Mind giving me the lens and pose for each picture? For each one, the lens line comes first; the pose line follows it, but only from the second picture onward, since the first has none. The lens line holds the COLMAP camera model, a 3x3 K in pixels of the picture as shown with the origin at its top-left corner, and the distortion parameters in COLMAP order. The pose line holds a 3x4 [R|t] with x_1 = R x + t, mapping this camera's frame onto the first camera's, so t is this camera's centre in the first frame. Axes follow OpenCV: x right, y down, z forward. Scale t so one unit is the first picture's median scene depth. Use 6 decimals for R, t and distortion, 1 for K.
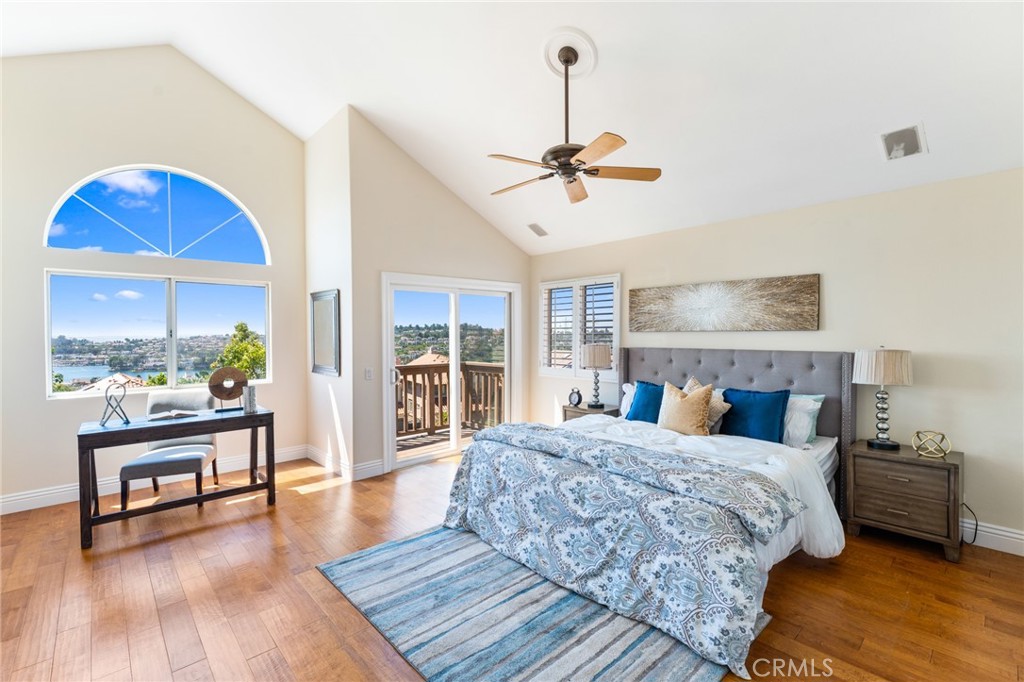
lens RADIAL K [[454.3, 0, 508.8], [0, 454.3, 340.8], [0, 0, 1]] dist [0.001168, 0.000220]
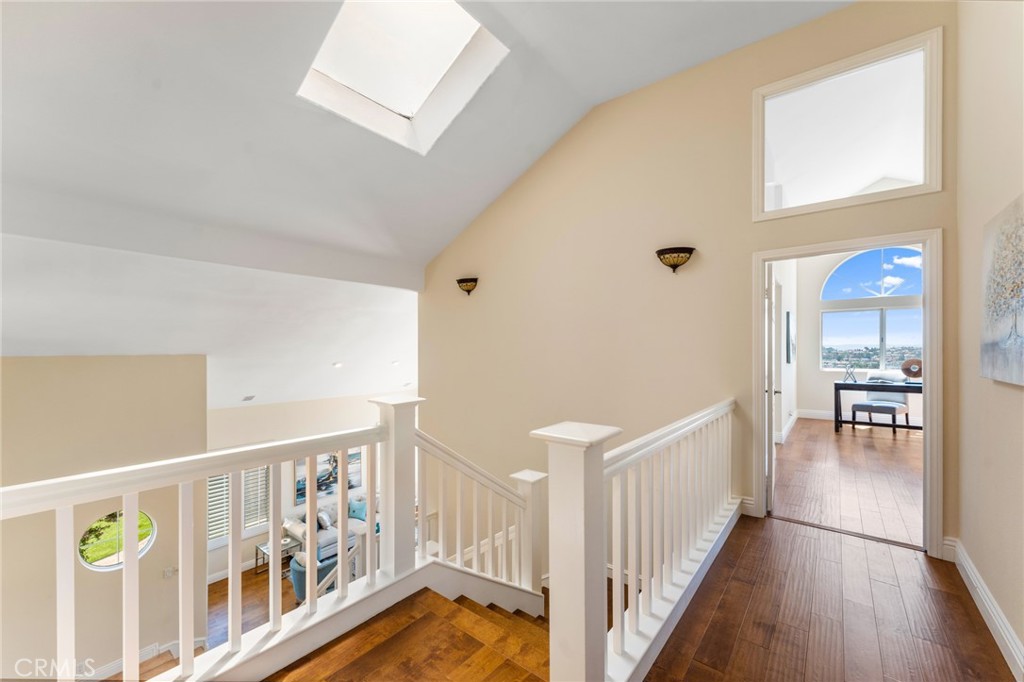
lens RADIAL K [[410.3, 0, 514.7], [0, 410.3, 346.3], [0, 0, 1]] dist [0.001255, 0.000303]
pose [[0.163587, 0.004518, -0.986519, 0.733661], [-0.011507, 0.999930, 0.002671, 0.025783], [0.986462, 0.010915, 0.163628, -0.820058]]
